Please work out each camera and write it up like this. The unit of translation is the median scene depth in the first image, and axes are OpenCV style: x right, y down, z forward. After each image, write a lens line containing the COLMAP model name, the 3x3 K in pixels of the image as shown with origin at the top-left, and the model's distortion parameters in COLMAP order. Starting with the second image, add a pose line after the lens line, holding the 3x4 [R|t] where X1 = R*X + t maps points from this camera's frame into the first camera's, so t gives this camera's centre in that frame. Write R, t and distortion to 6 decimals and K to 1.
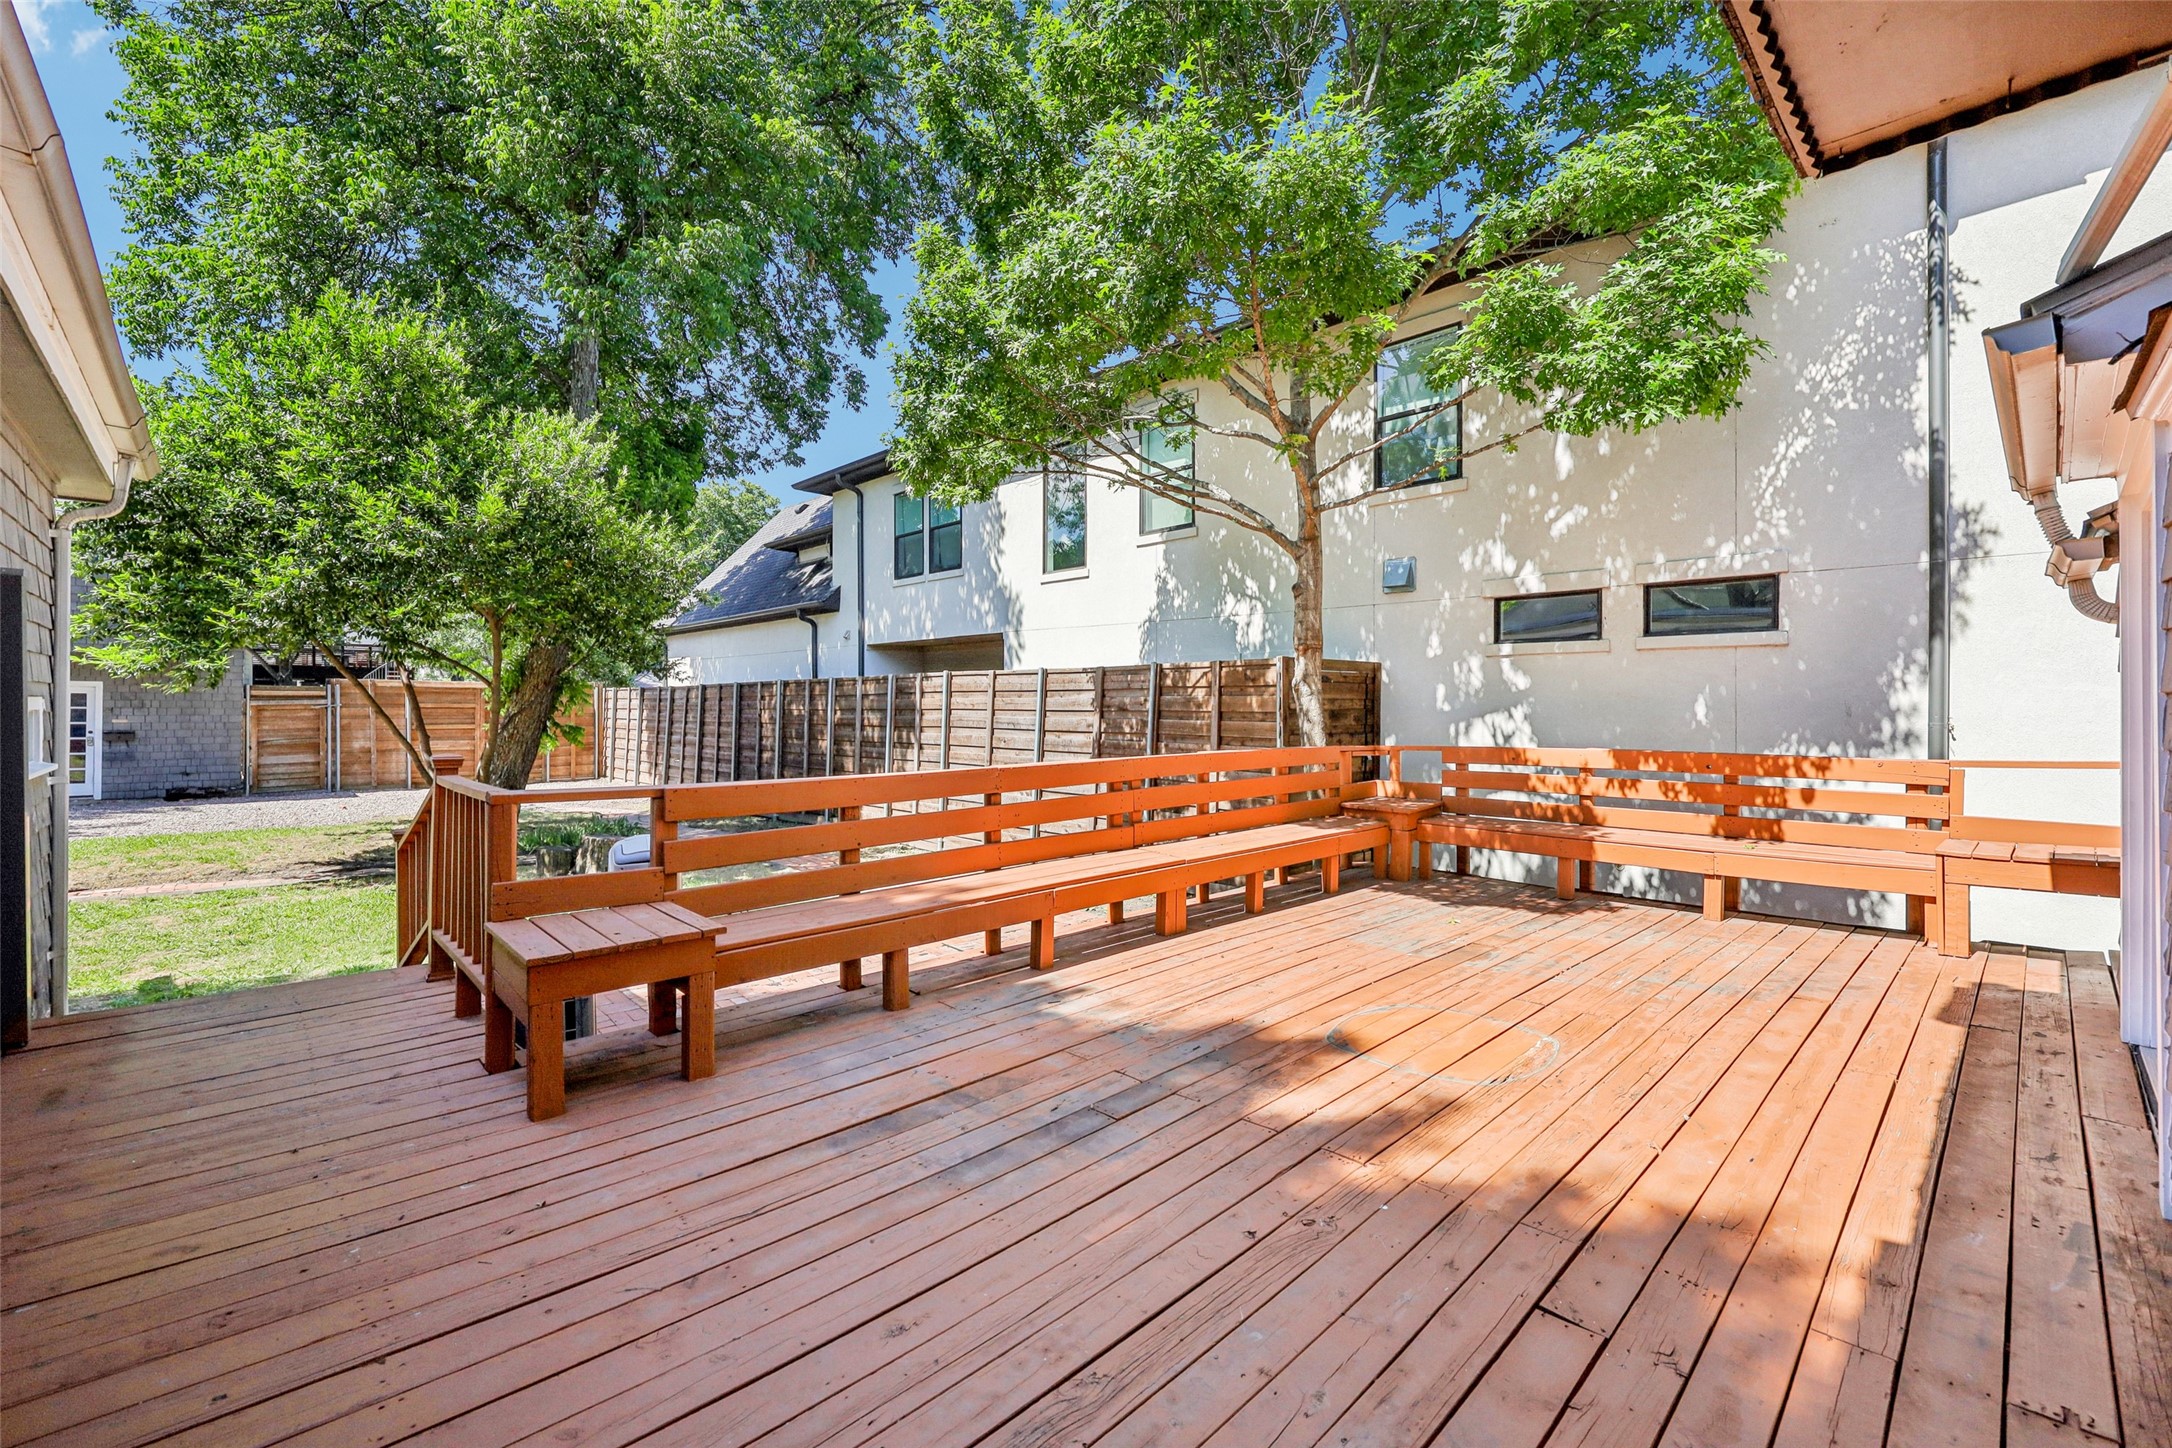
lens RADIAL K [[904.1, 0, 1088.4], [0, 904.1, 709.8], [0, 0, 1]] dist [-0.001323, 0.000384]
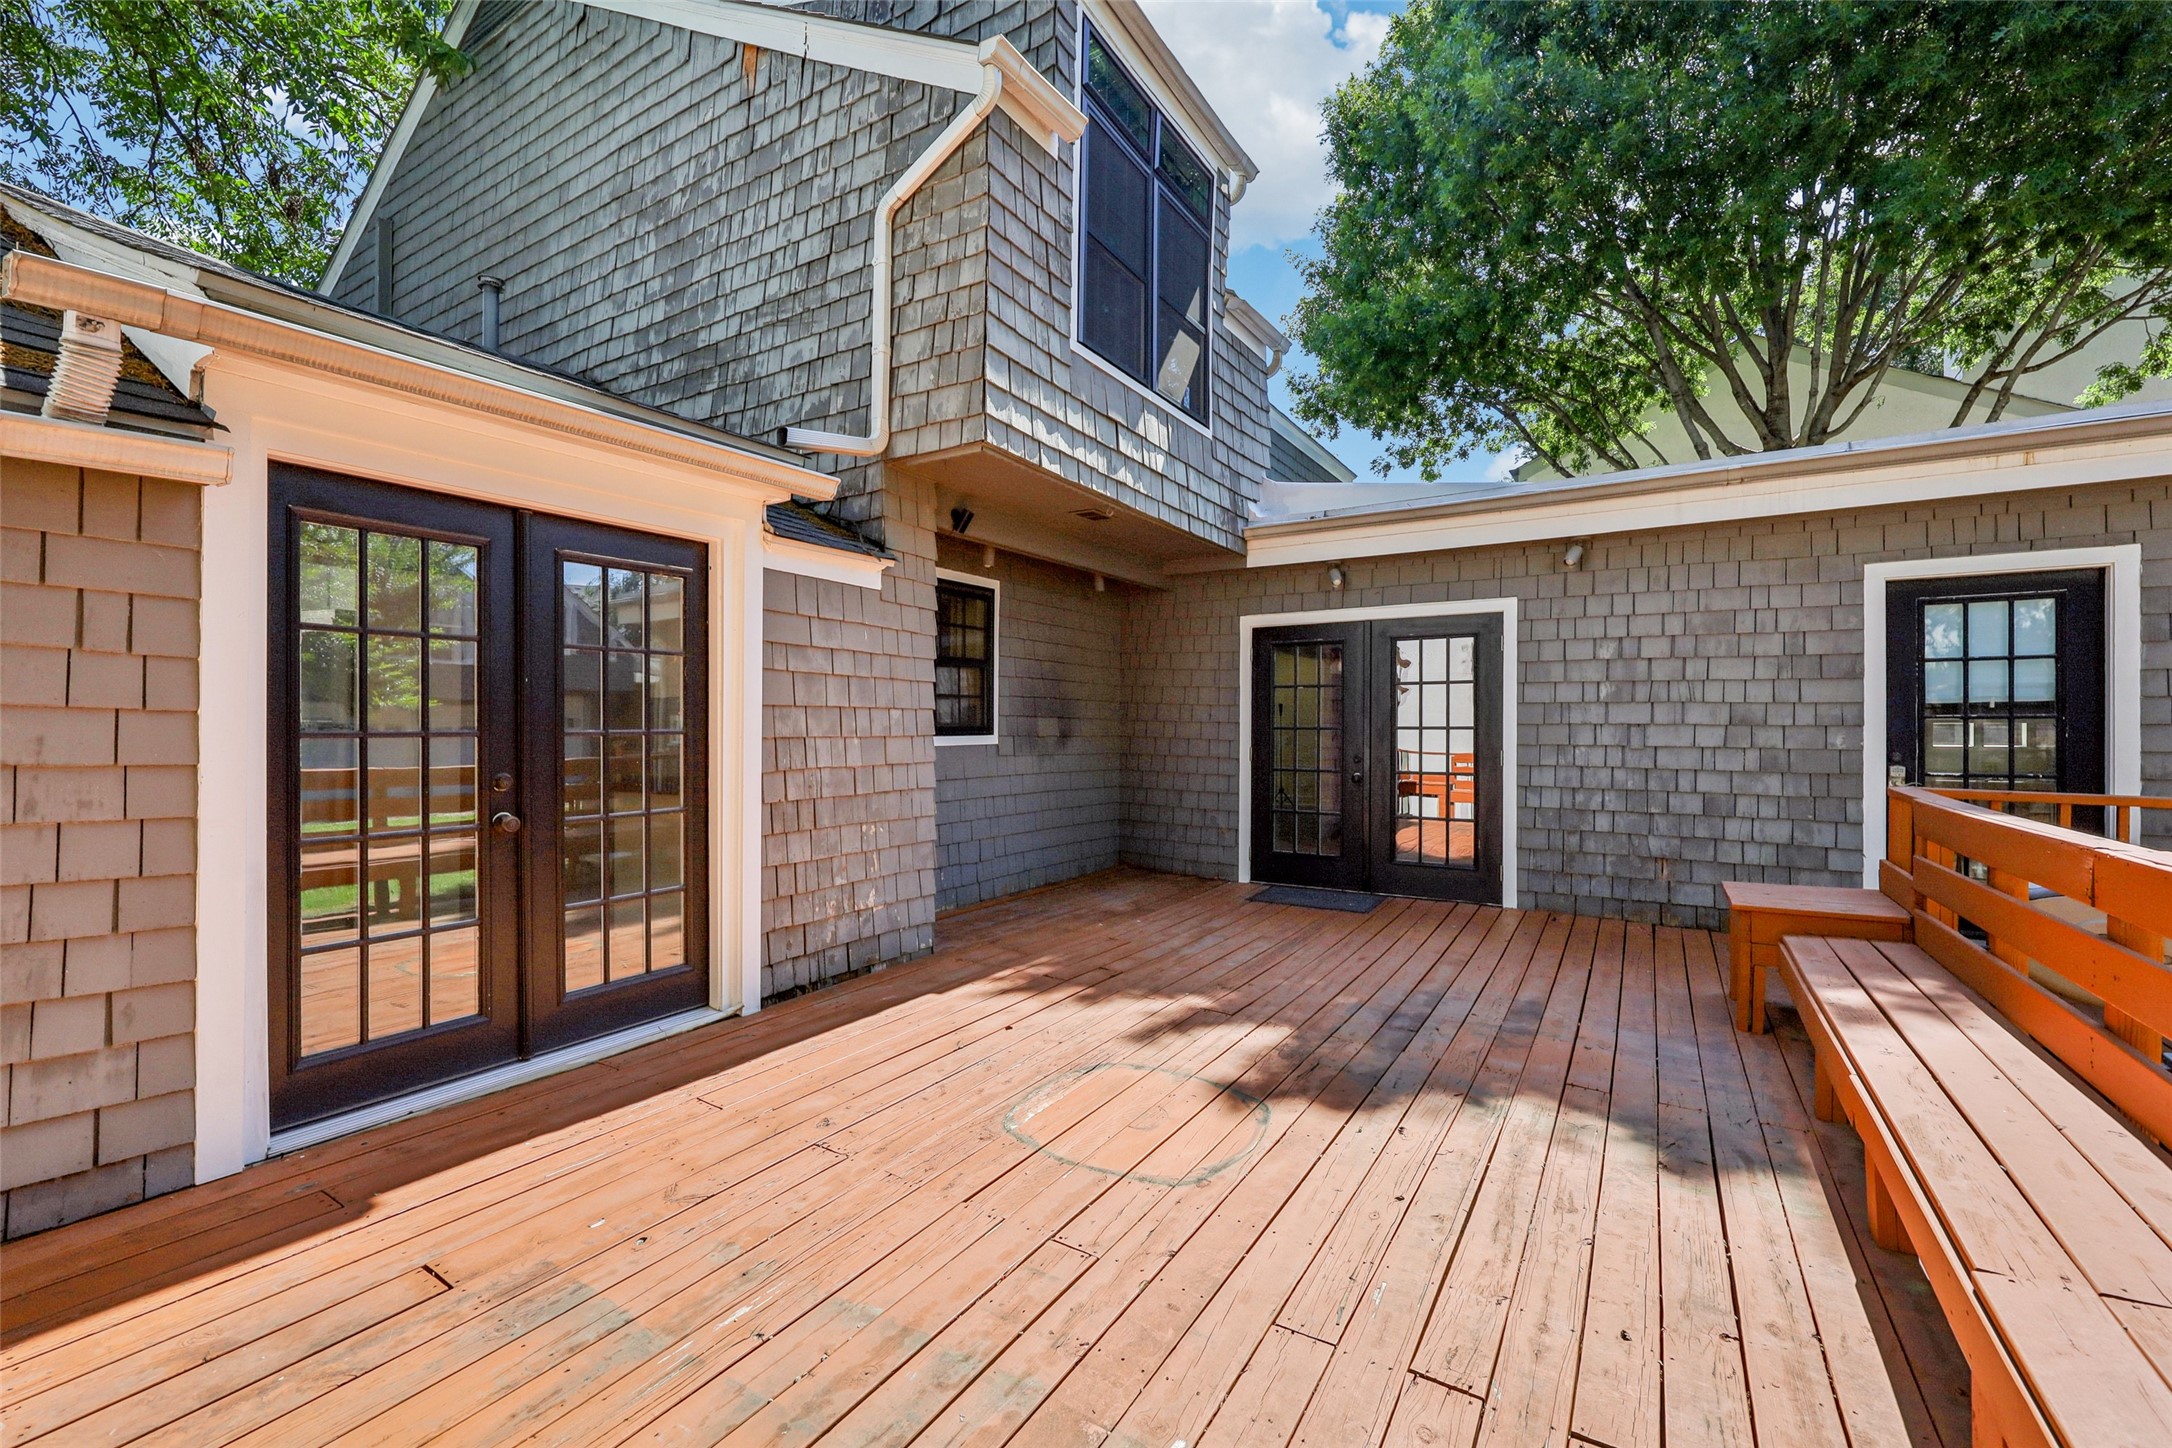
lens RADIAL K [[904.1, 0, 1086.0], [0, 904.1, 709.9], [0, 0, 1]] dist [-0.001323, 0.000384]
pose [[-0.968924, 0.002208, -0.247348, 0.757689], [0.003667, 0.999979, -0.005436, -0.002828], [0.247331, -0.006174, -0.968911, 2.117896]]
